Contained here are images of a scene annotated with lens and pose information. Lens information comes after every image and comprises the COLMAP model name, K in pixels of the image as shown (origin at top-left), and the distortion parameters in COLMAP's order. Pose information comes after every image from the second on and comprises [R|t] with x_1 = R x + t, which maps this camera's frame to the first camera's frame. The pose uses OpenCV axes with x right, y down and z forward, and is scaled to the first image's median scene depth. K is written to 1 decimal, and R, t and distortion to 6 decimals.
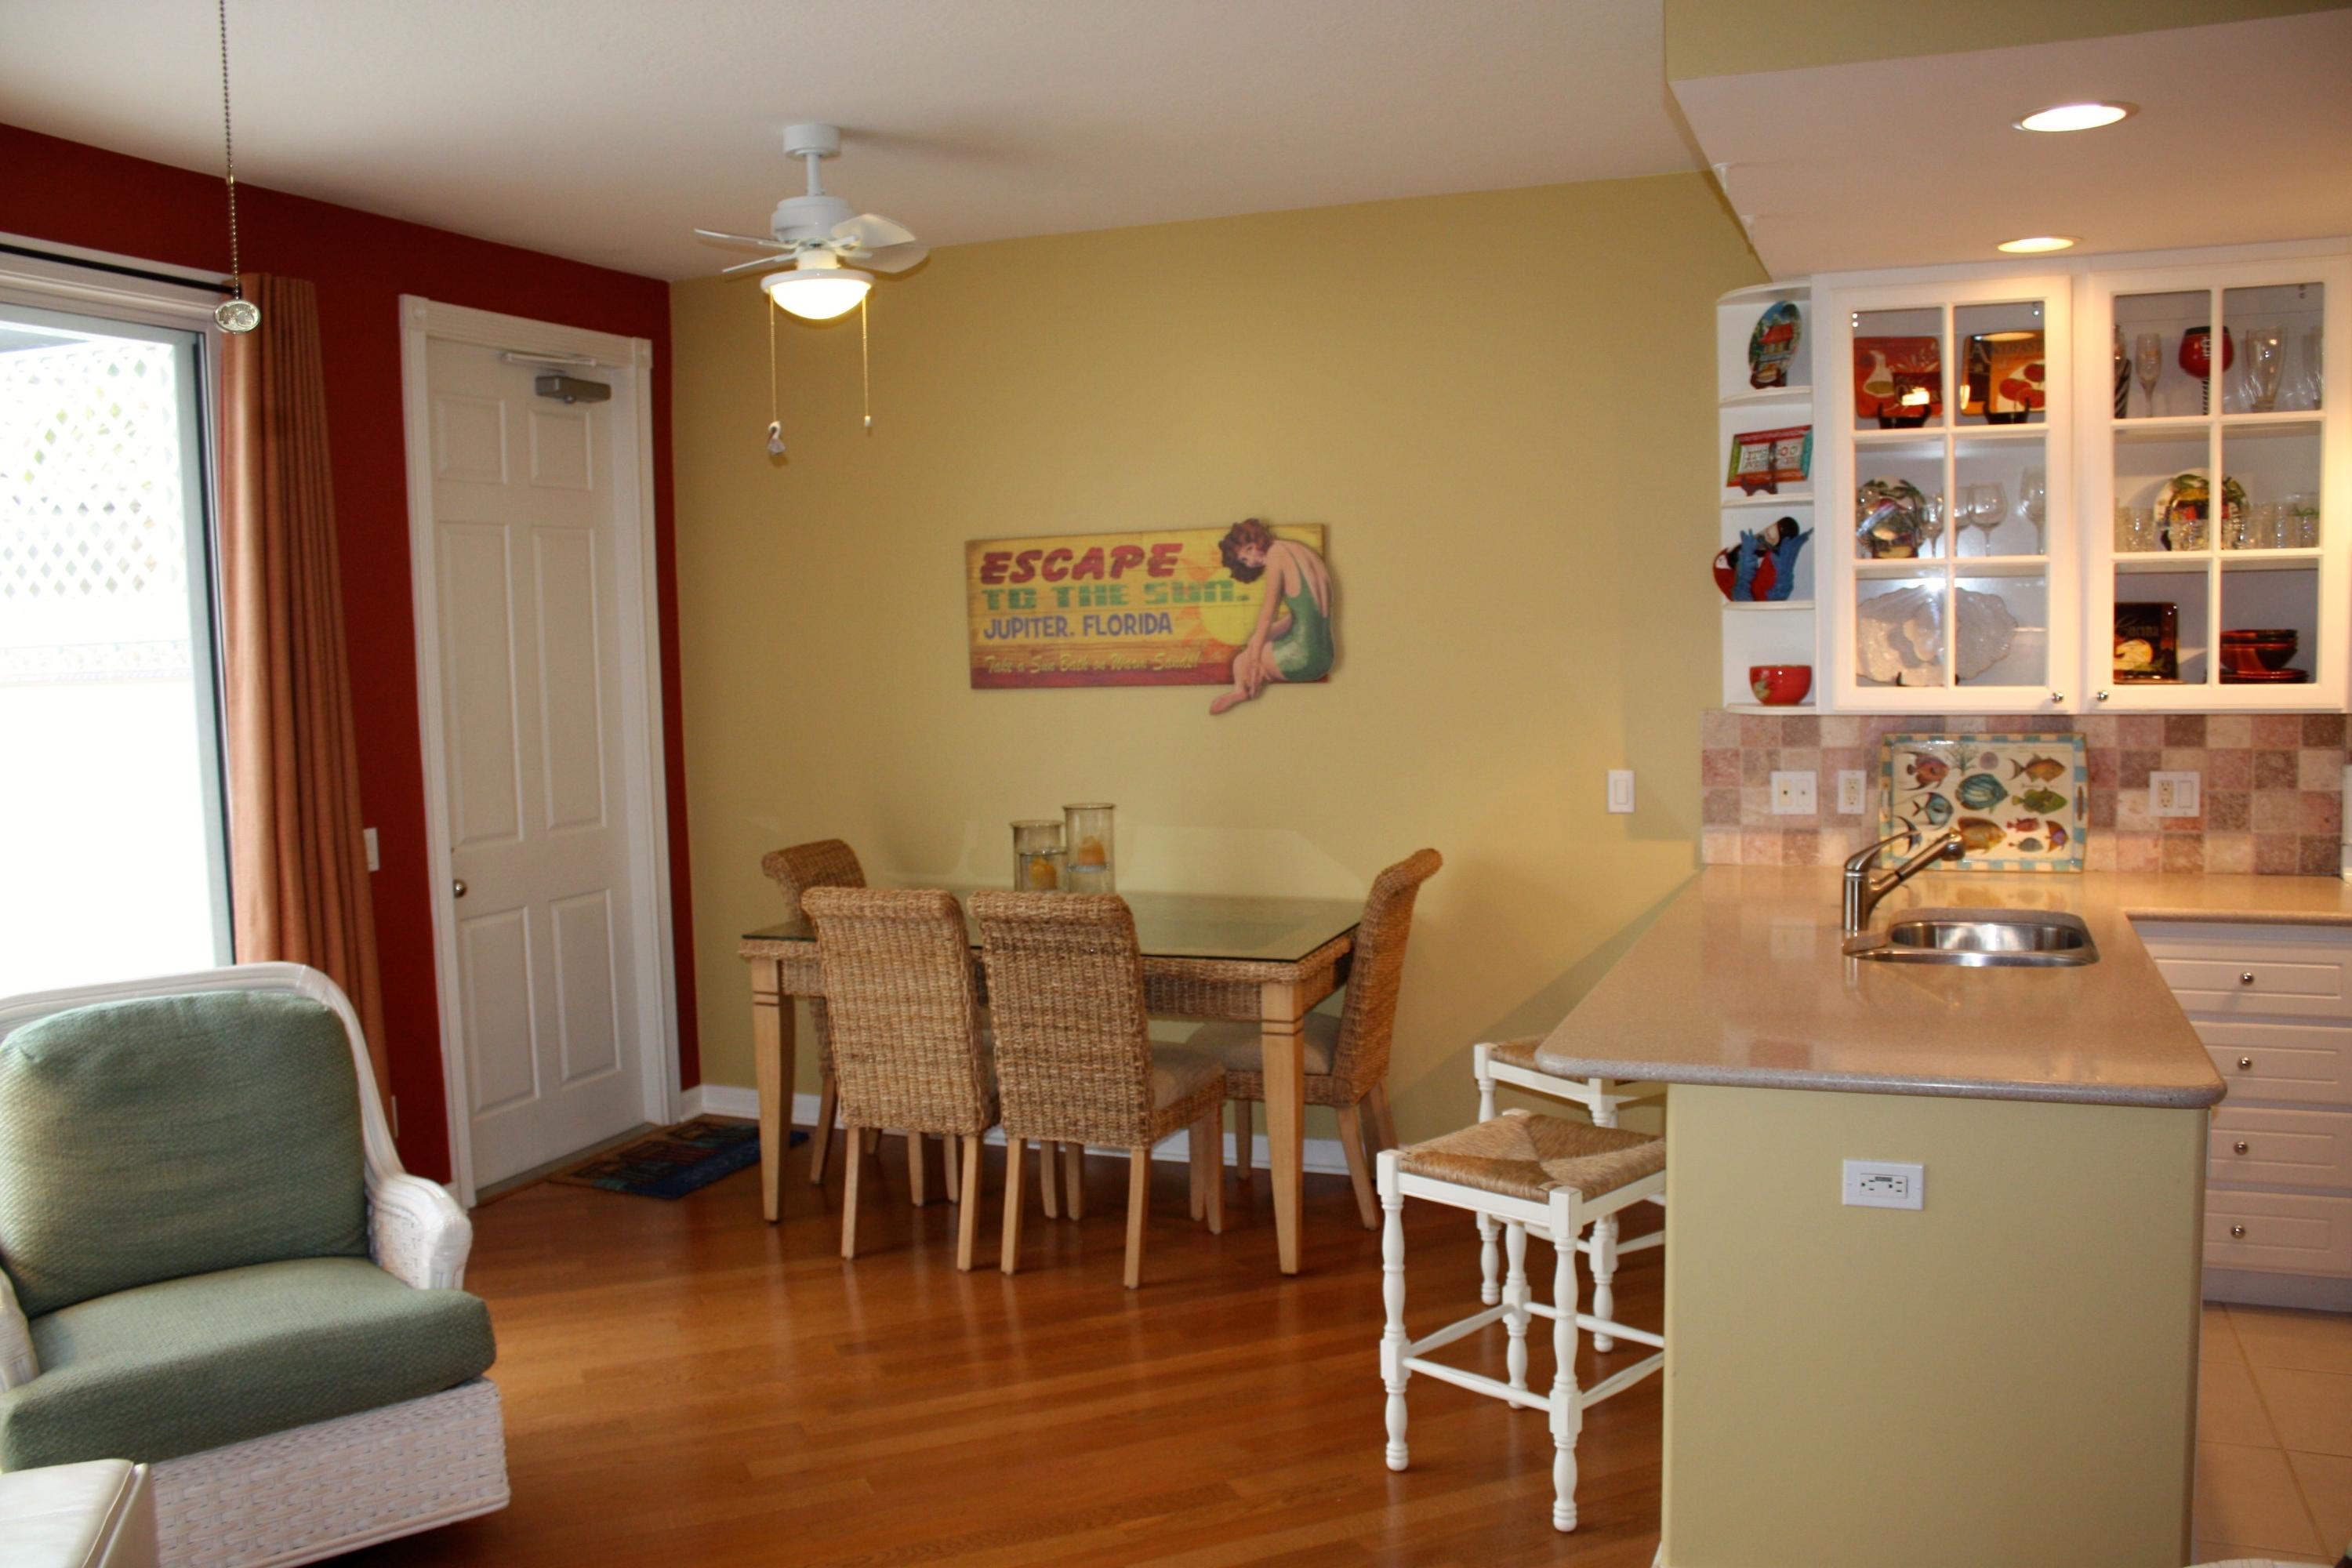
lens RADIAL K [[1962.7, 0, 1171.2], [0, 1962.7, 791.8], [0, 0, 1]] dist [-0.164061, 0.142887]
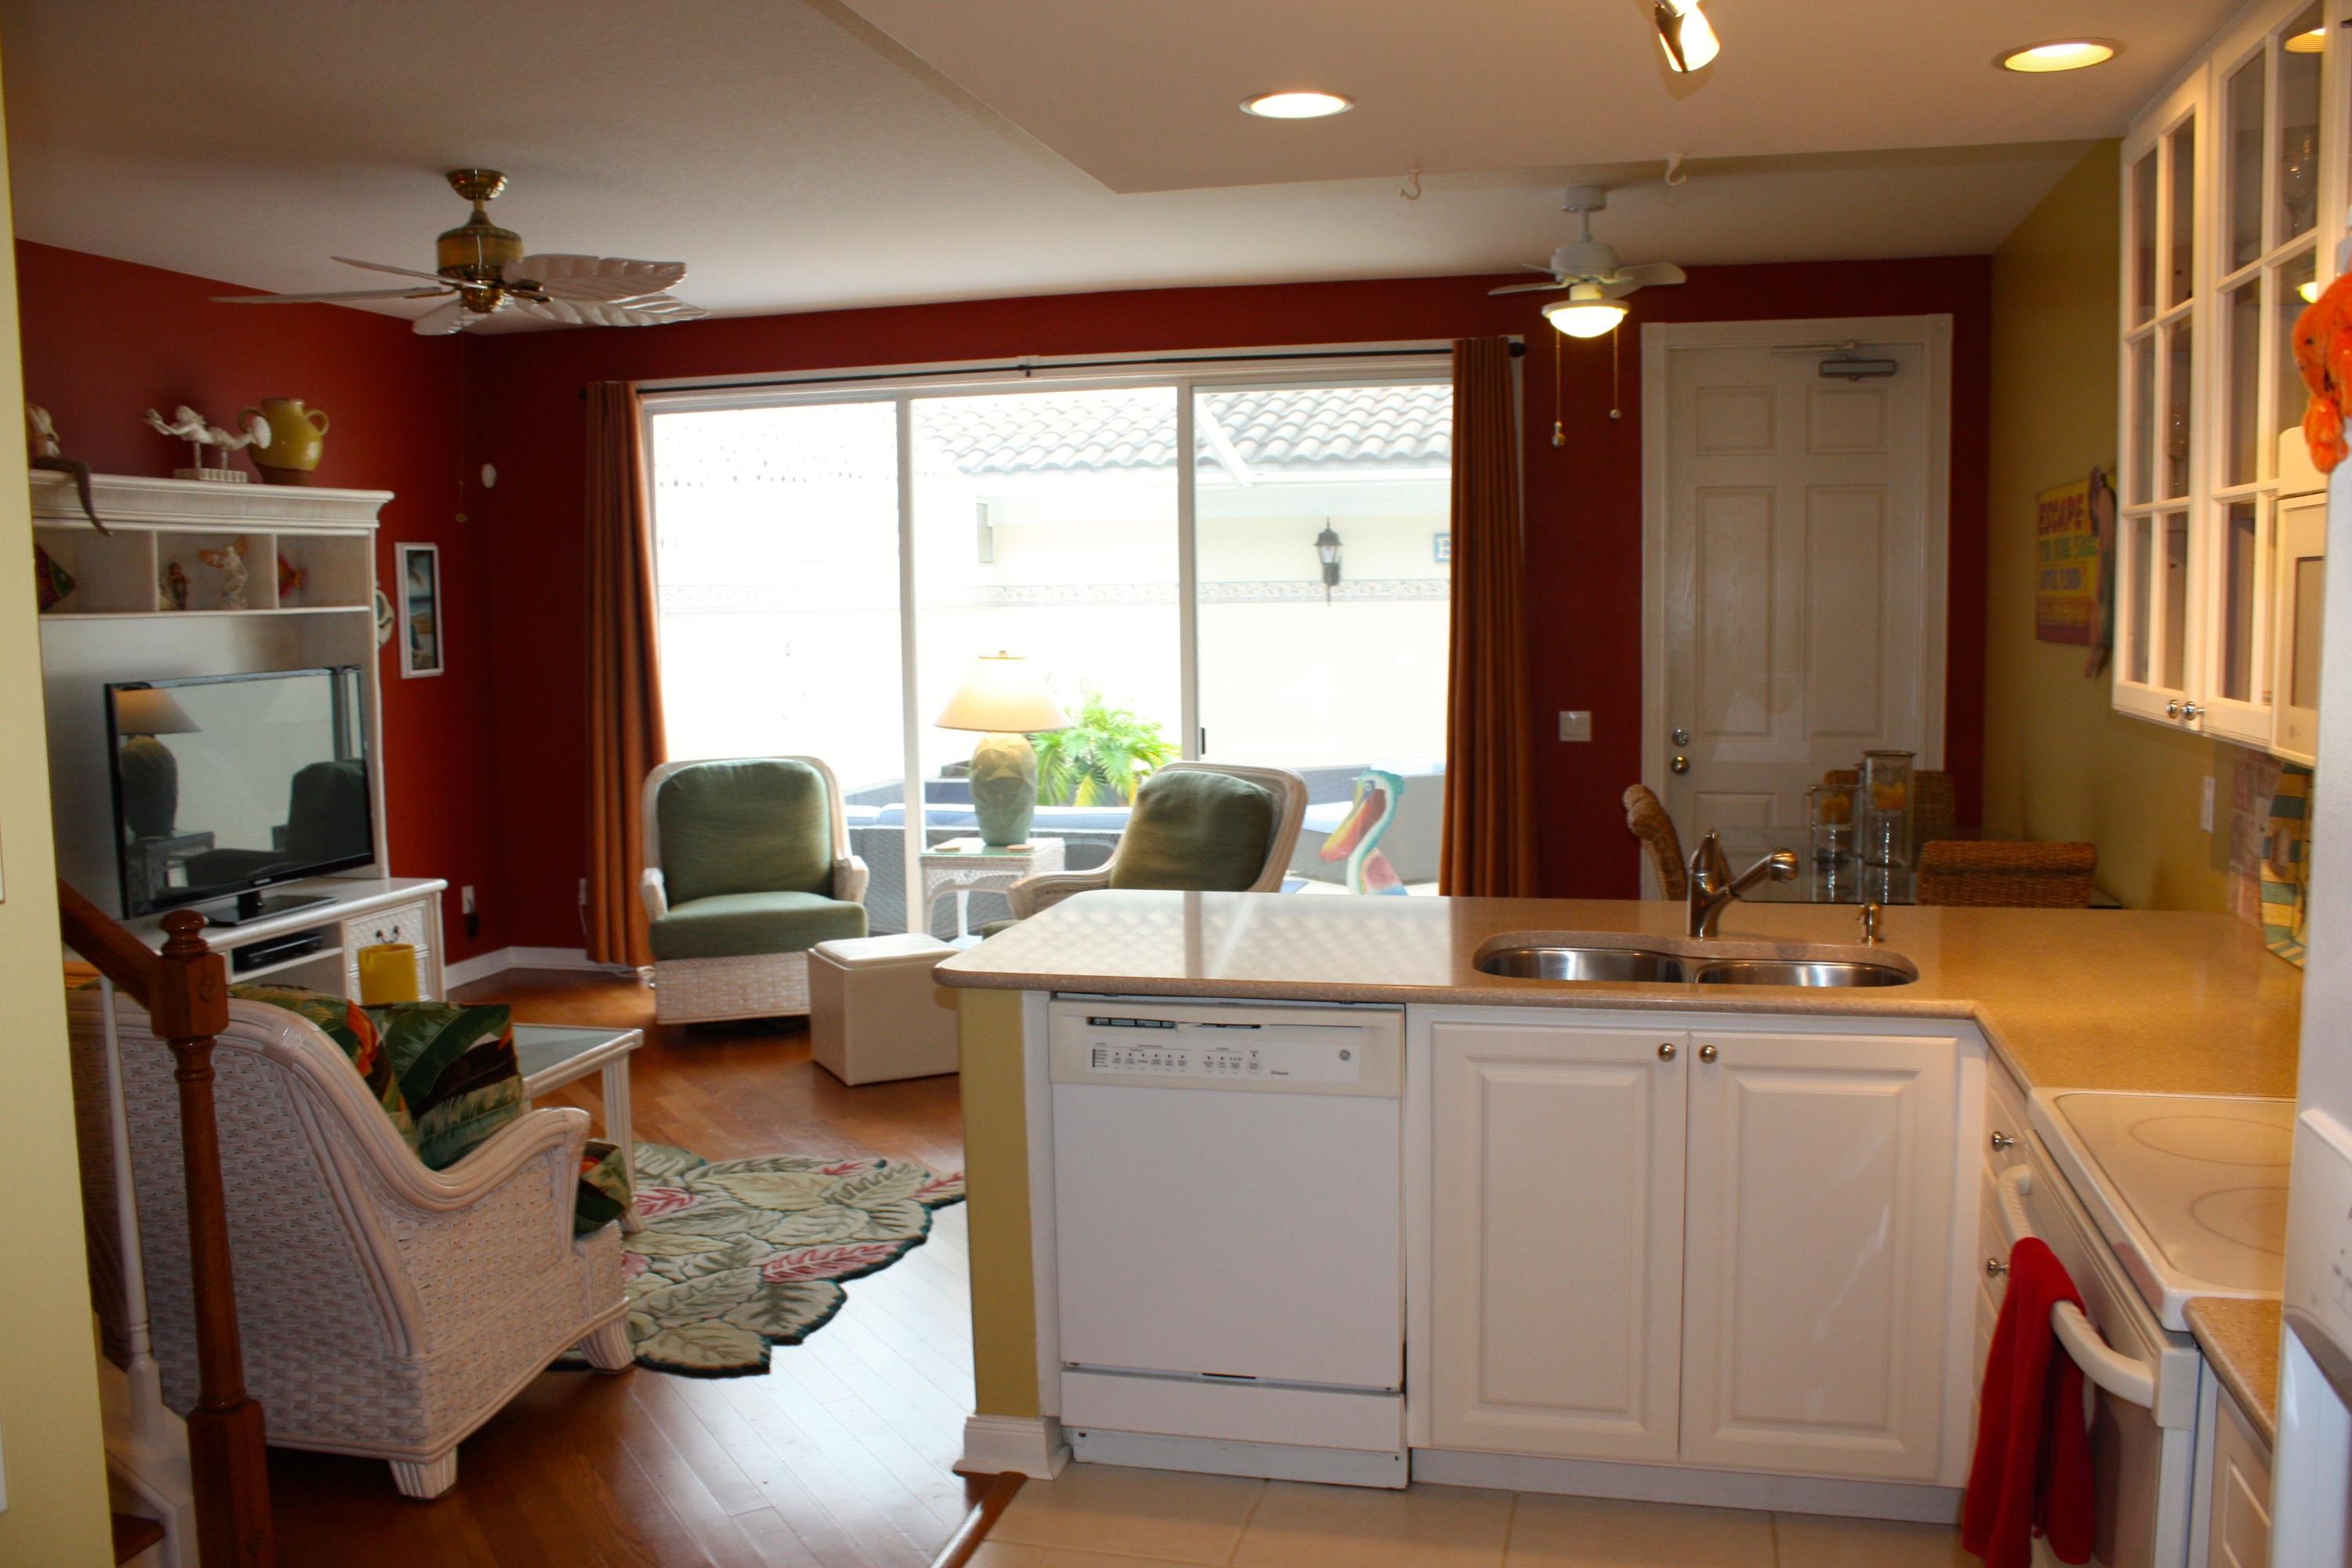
lens RADIAL K [[1962.7, 0, 1171.2], [0, 1962.7, 791.8], [0, 0, 1]] dist [-0.164061, 0.142887]
pose [[0.130885, 0.125564, -0.983414, 0.981087], [-0.074190, 0.990406, 0.116583, -0.067623], [0.988618, 0.057700, 0.138945, 0.512964]]
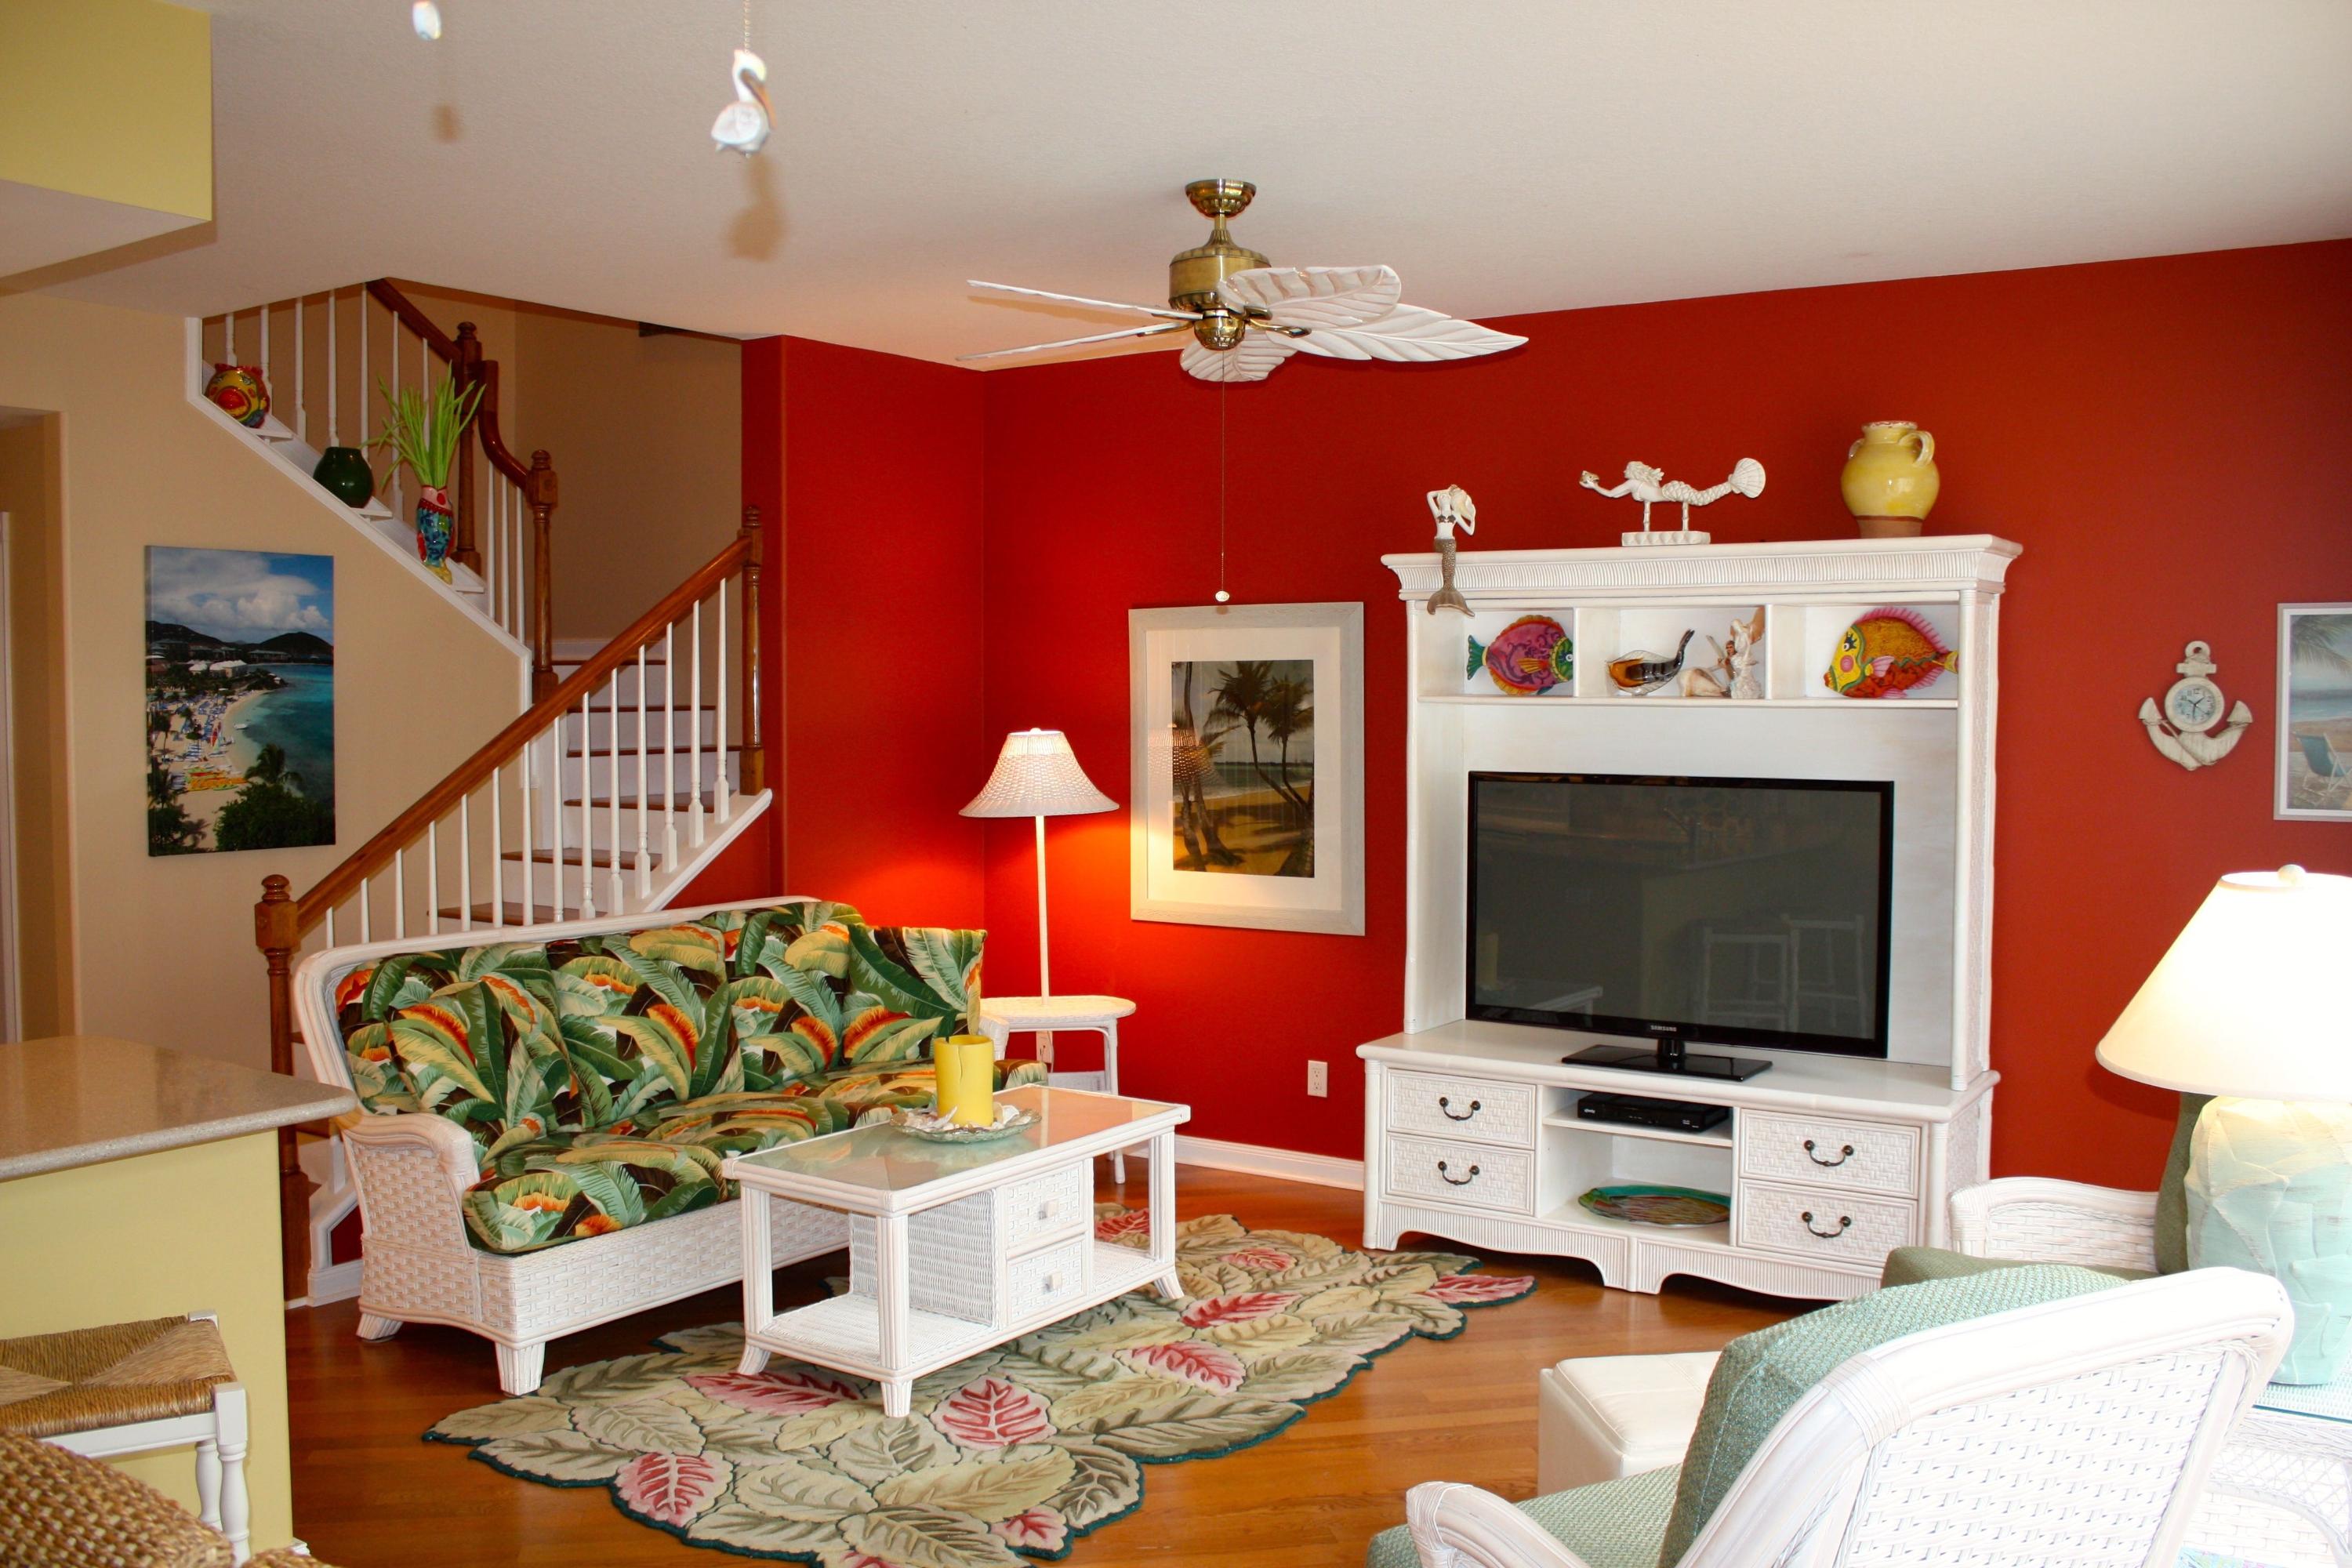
lens RADIAL K [[2006.3, 0, 1176.0], [0, 2006.3, 784.0], [0, 0, 1]] dist [-0.159244, 0.146716]
pose [[-0.977221, 0.013305, 0.211807, -0.306582], [0.041500, 0.990745, 0.129235, -0.099676], [-0.208128, 0.135081, -0.968729, 1.182981]]
